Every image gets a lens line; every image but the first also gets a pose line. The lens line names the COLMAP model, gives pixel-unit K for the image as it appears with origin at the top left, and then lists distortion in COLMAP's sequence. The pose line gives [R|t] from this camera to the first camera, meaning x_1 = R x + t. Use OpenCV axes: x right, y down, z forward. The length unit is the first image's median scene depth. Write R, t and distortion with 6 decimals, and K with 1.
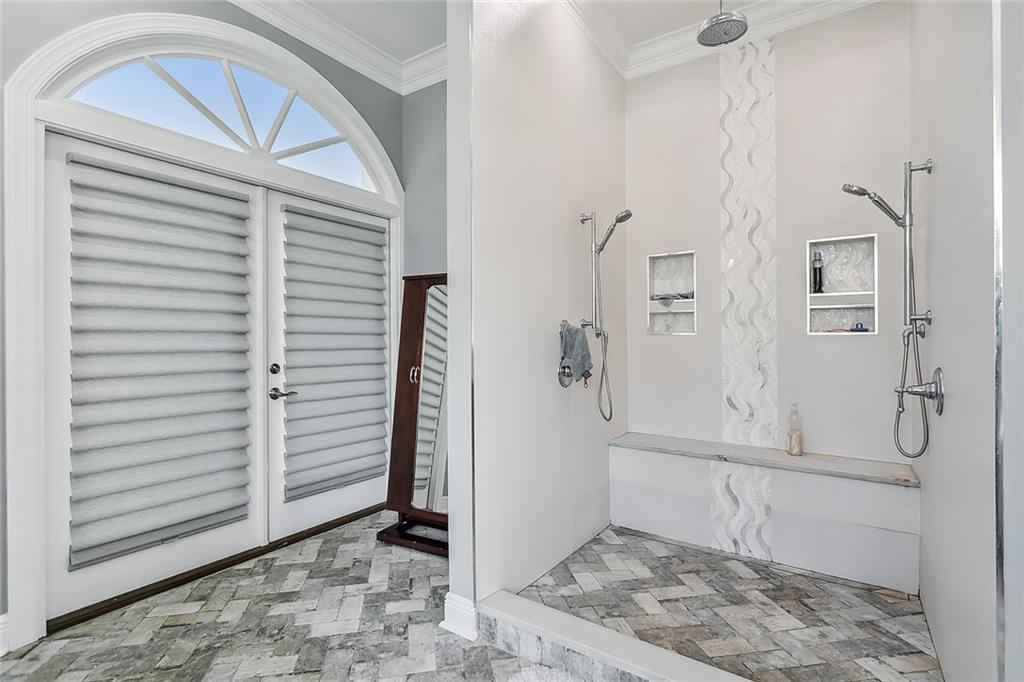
lens RADIAL K [[489.7, 0, 512.0], [0, 489.7, 336.1], [0, 0, 1]] dist [-0.001314, 0.000377]
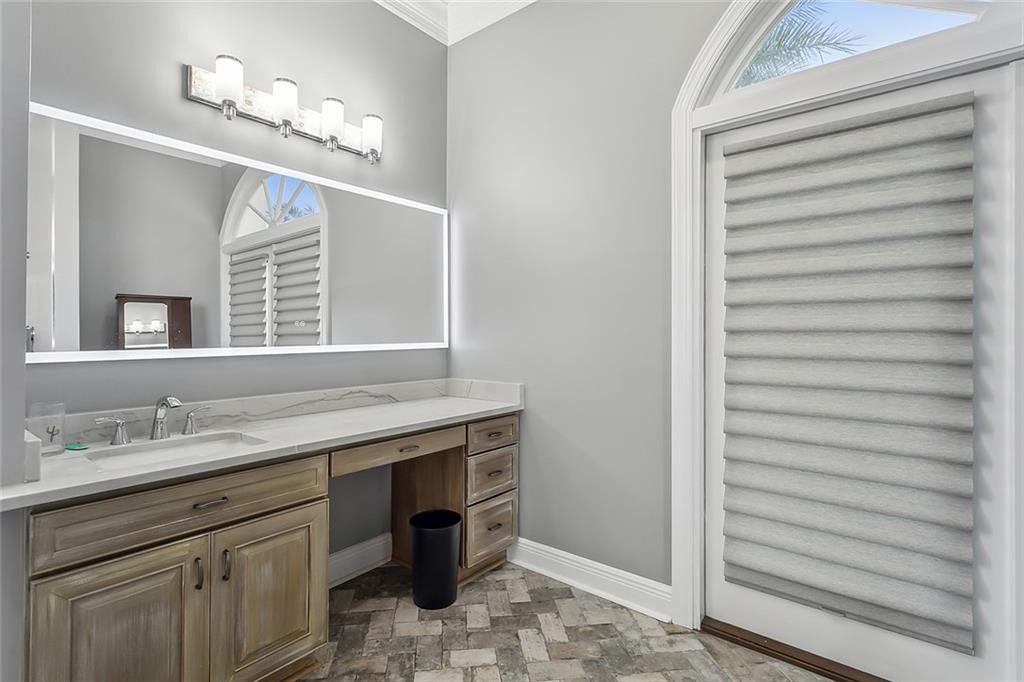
lens RADIAL K [[489.7, 0, 512.3], [0, 489.7, 332.5], [0, 0, 1]] dist [-0.001314, 0.000377]
pose [[-0.080275, -0.002023, -0.996771, 0.092274], [0.001209, 0.999997, -0.002127, -0.007151], [0.996772, -0.001376, -0.080272, 0.640980]]
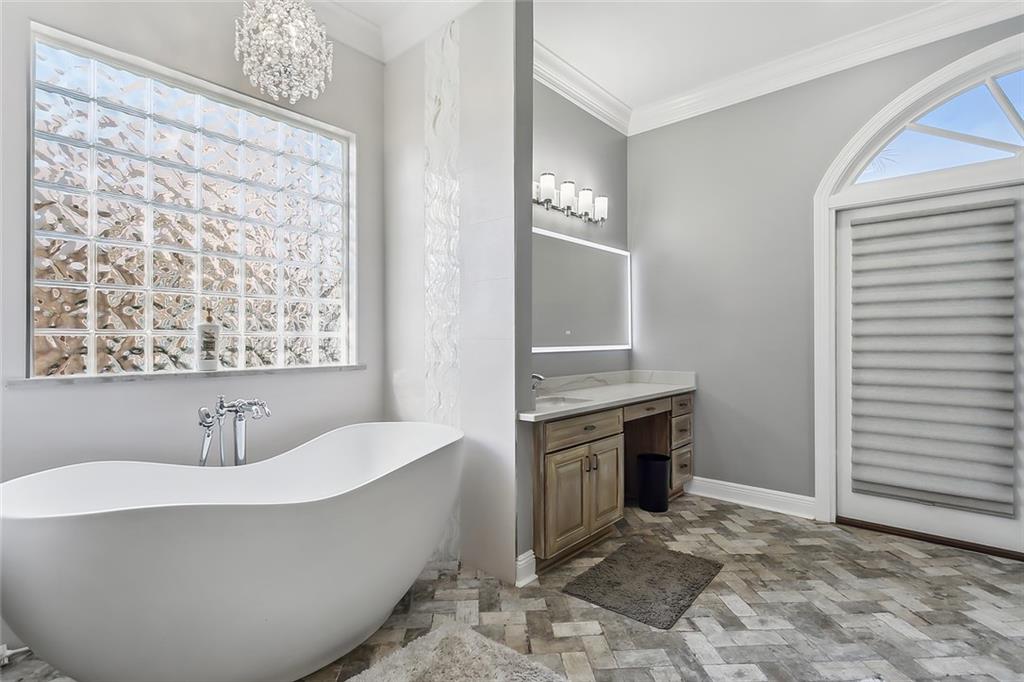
lens RADIAL K [[489.7, 0, 511.2], [0, 489.7, 343.3], [0, 0, 1]] dist [-0.001314, 0.000377]
pose [[-0.128962, 0.003712, -0.991643, 0.746627], [0.005190, 0.999982, 0.003068, 0.001826], [0.991636, -0.004751, -0.128978, 0.129480]]
